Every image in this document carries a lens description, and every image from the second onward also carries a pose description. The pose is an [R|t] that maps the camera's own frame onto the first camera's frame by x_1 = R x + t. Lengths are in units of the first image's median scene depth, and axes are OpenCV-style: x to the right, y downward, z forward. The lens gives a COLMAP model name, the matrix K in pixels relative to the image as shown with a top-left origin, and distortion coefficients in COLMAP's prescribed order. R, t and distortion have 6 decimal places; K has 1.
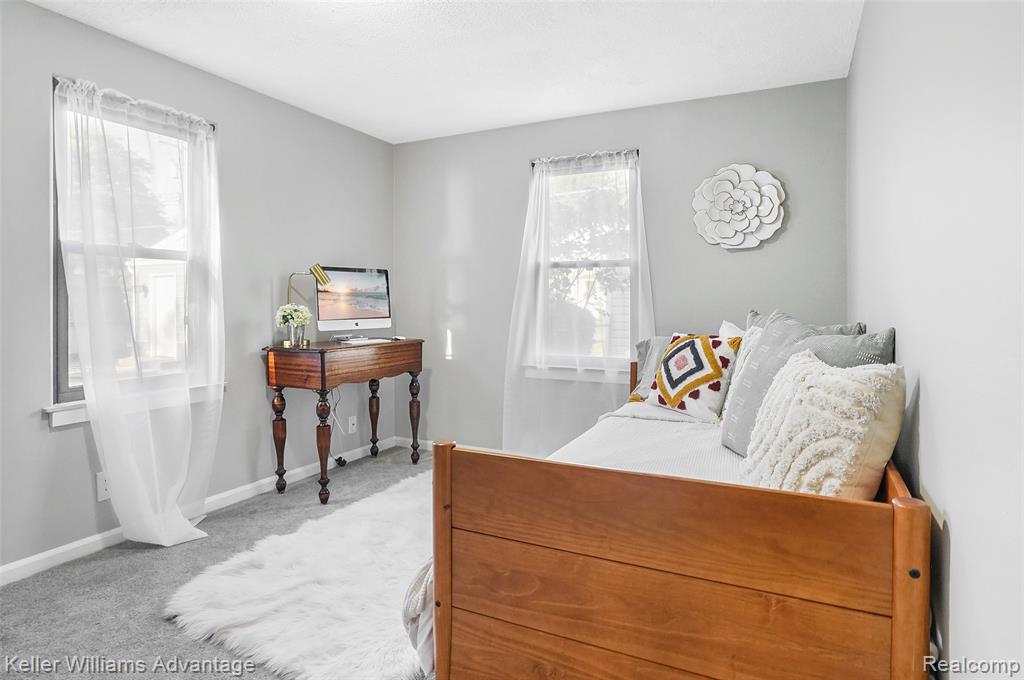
lens RADIAL K [[569.7, 0, 510.4], [0, 569.7, 267.9], [0, 0, 1]] dist [-0.050262, 0.023817]
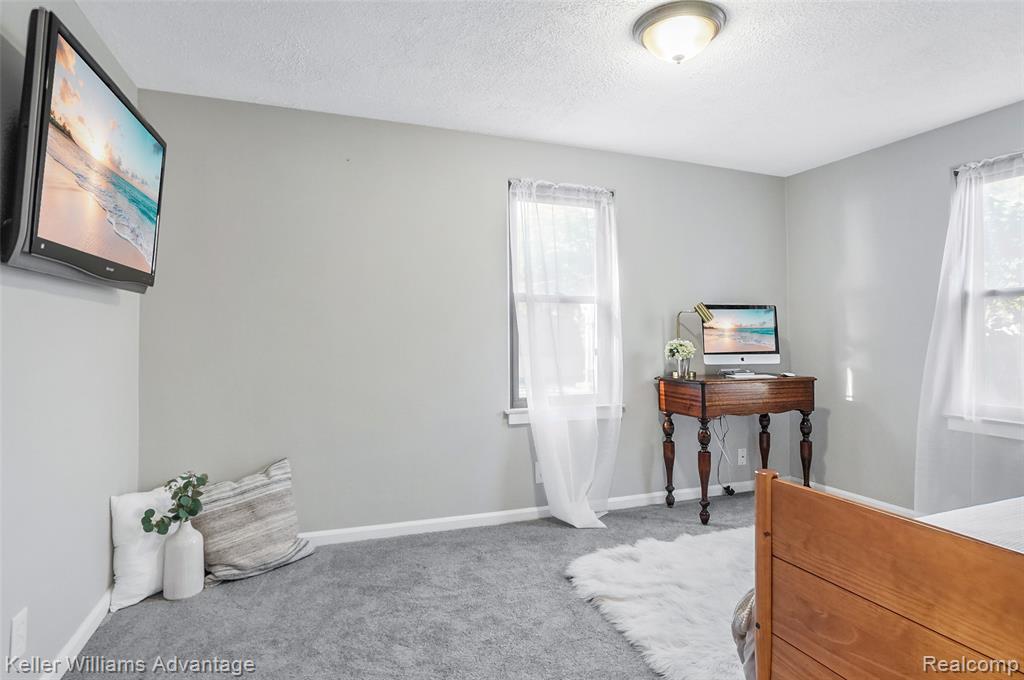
lens RADIAL K [[569.7, 0, 510.4], [0, 569.7, 267.9], [0, 0, 1]] dist [-0.050262, 0.023817]
pose [[0.724877, -0.075583, -0.684719, 0.175168], [0.032485, 0.996607, -0.075620, -0.003652], [0.688112, 0.032573, 0.724873, -0.058179]]
